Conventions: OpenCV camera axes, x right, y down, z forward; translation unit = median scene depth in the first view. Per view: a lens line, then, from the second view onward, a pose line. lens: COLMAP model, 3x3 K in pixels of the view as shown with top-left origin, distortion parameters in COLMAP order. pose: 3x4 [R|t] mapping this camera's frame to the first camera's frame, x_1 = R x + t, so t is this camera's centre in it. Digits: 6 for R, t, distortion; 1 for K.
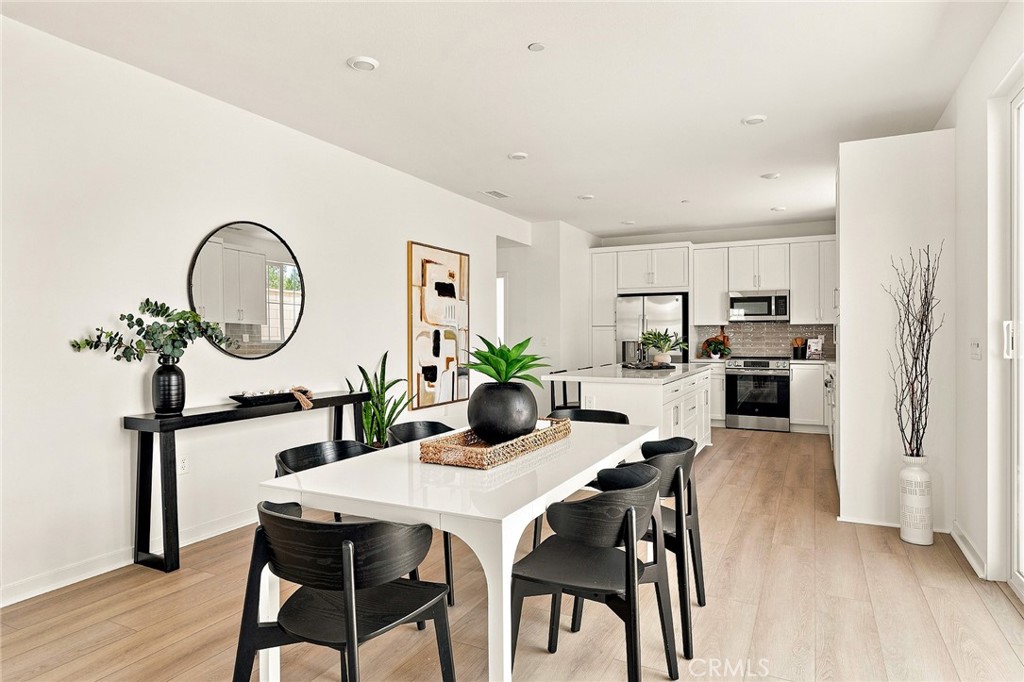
lens RADIAL K [[602.2, 0, 513.6], [0, 602.2, 339.3], [0, 0, 1]] dist [0.001558, 0.000139]
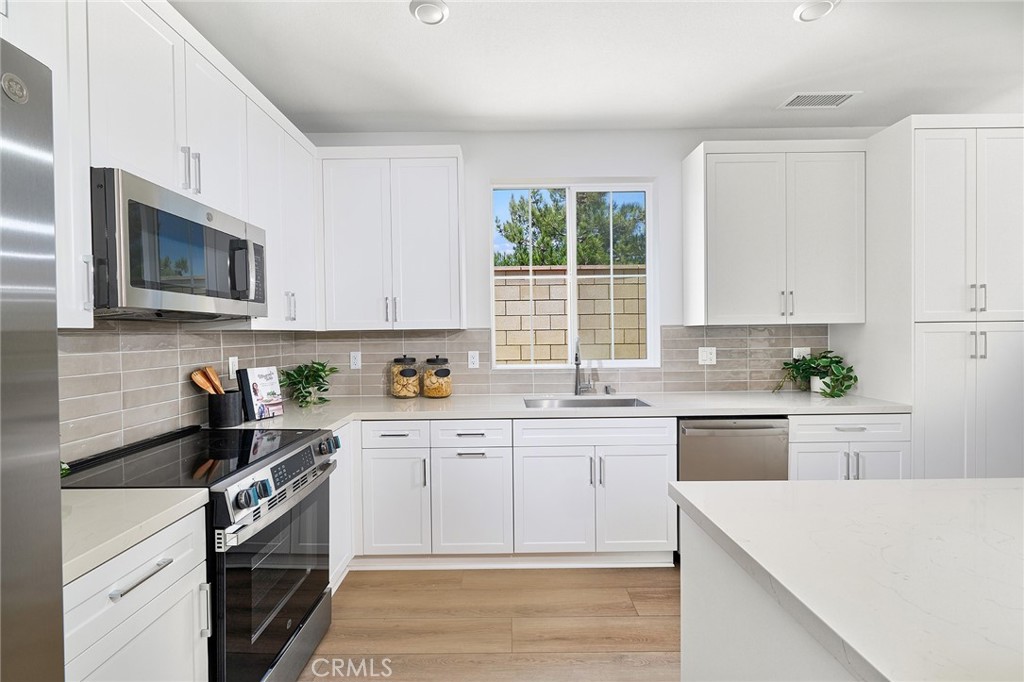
lens RADIAL K [[432.7, 0, 512.2], [0, 432.7, 340.1], [0, 0, 1]] dist [-0.001524, -0.000078]
pose [[-0.453133, -0.001725, 0.891441, 0.326298], [0.020057, 0.999725, 0.012130, -0.021278], [-0.891217, 0.023376, -0.452974, 1.219479]]
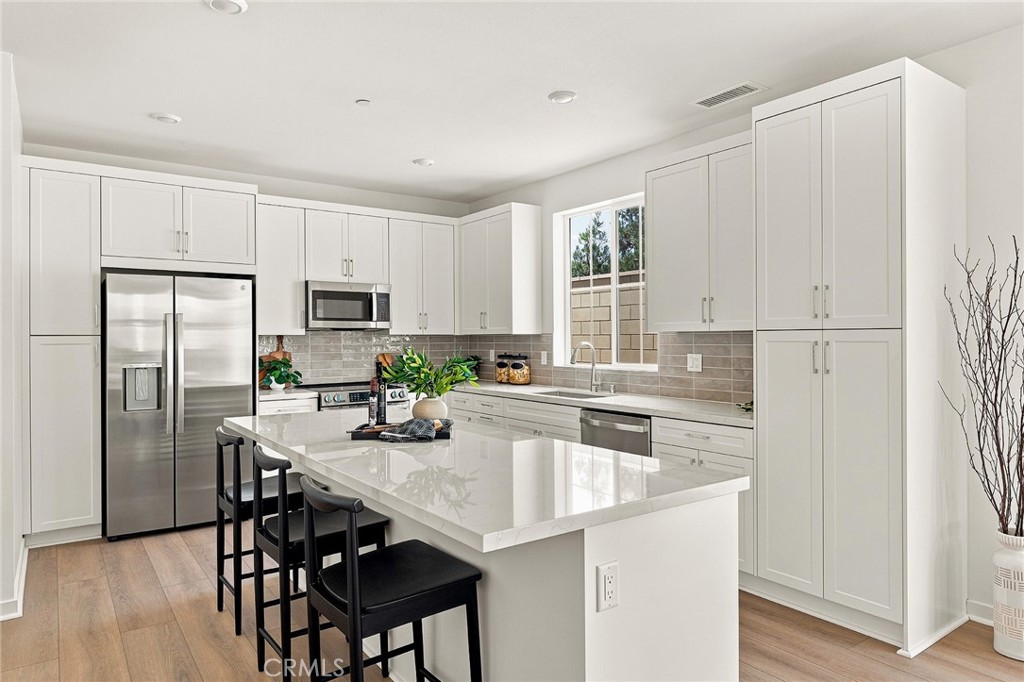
lens RADIAL K [[641.8, 0, 513.9], [0, 641.8, 340.6], [0, 0, 1]] dist [0.006117, 0.000927]
pose [[0.469566, 0.000079, 0.882898, -0.124875], [0.007778, 0.999961, -0.004226, -0.013349], [-0.882863, 0.008851, 0.469547, 0.509934]]
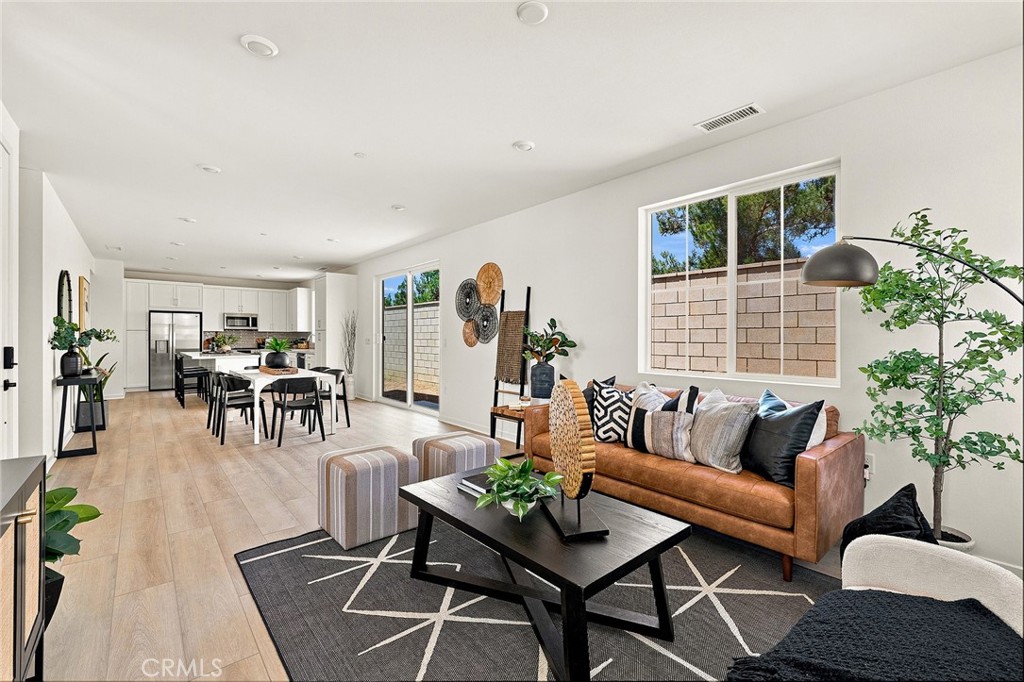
lens RADIAL K [[432.7, 0, 509.2], [0, 432.7, 338.5], [0, 0, 1]] dist [-0.001524, -0.000078]
pose [[0.392496, 0.000000, 0.919754, -0.526581], [0.001130, 0.999999, -0.000482, 0.000464], [-0.919753, 0.001229, 0.392495, -0.330435]]
